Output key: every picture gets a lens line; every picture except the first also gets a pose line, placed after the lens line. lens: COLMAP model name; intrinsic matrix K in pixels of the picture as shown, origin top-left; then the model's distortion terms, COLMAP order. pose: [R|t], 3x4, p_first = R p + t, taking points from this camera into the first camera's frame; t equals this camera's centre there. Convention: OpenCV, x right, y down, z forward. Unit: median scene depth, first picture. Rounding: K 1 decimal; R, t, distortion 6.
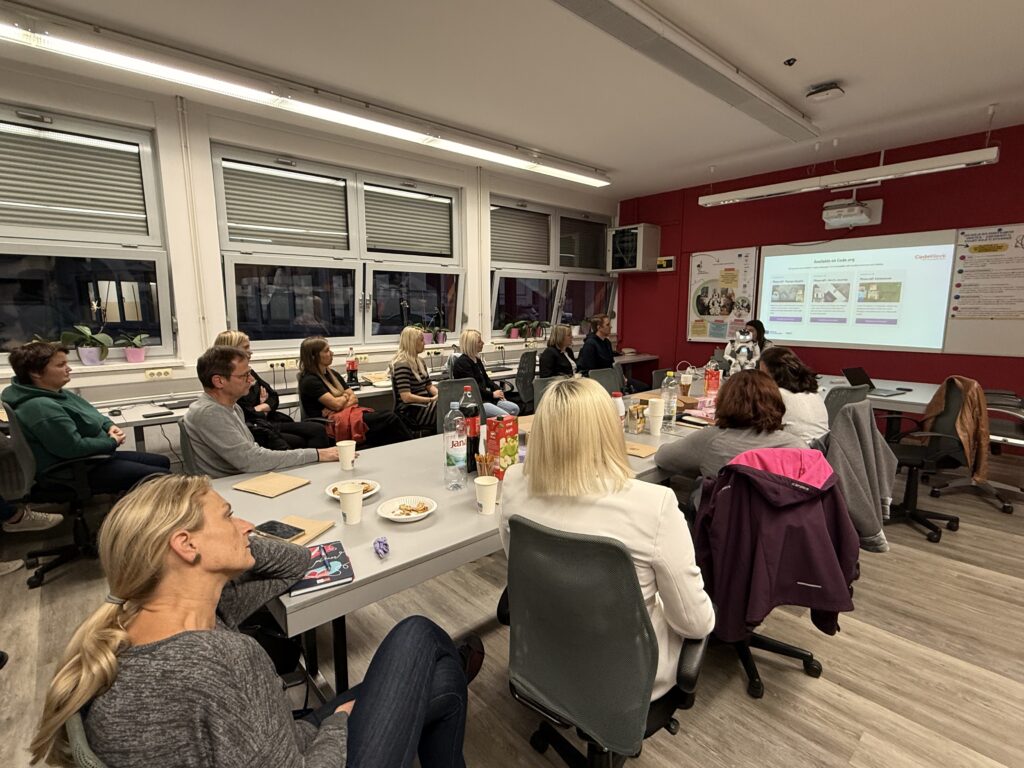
lens RADIAL K [[502.2, 0, 505.9], [0, 502.2, 386.1], [0, 0, 1]] dist [-0.003488, 0.001808]
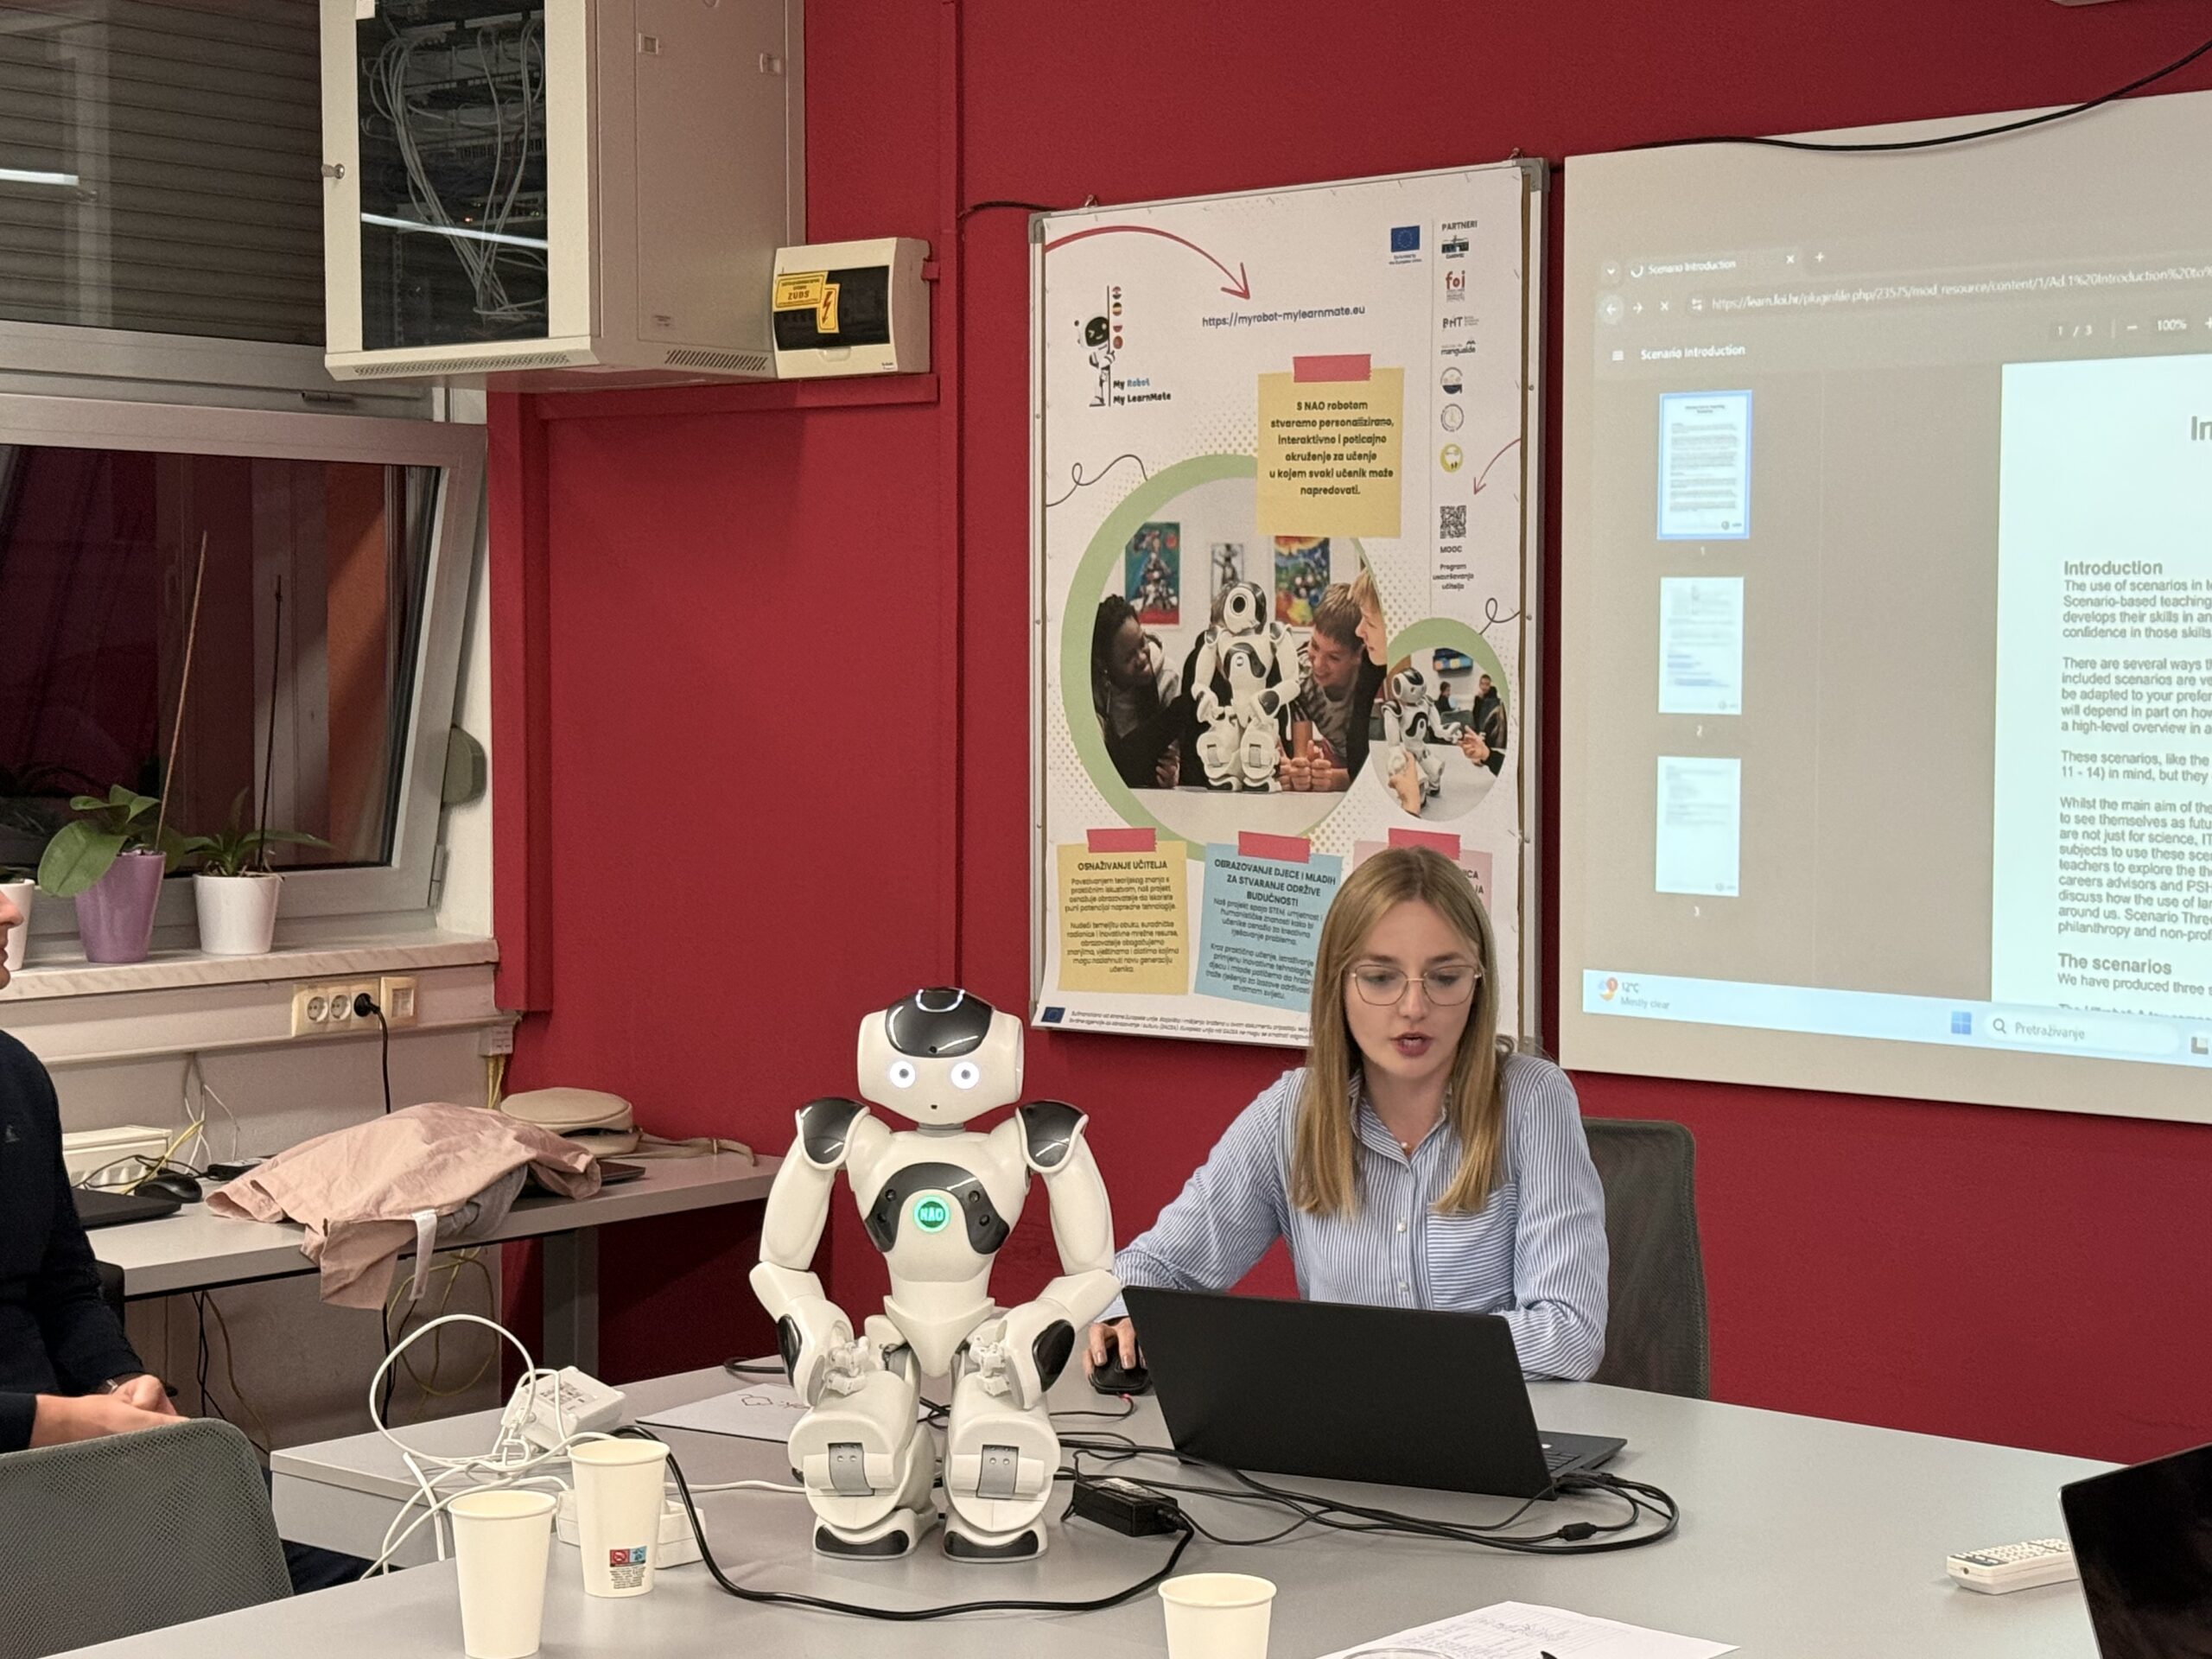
lens RADIAL K [[4014.0, 0, 1128.7], [0, 4014.0, 834.3], [0, 0, 1]] dist [0.111813, 0.000000]
pose [[0.989564, -0.002481, 0.144073, 0.312081], [0.018069, 0.994096, -0.106992, -0.047616], [-0.142957, 0.108478, 0.983766, 0.195042]]
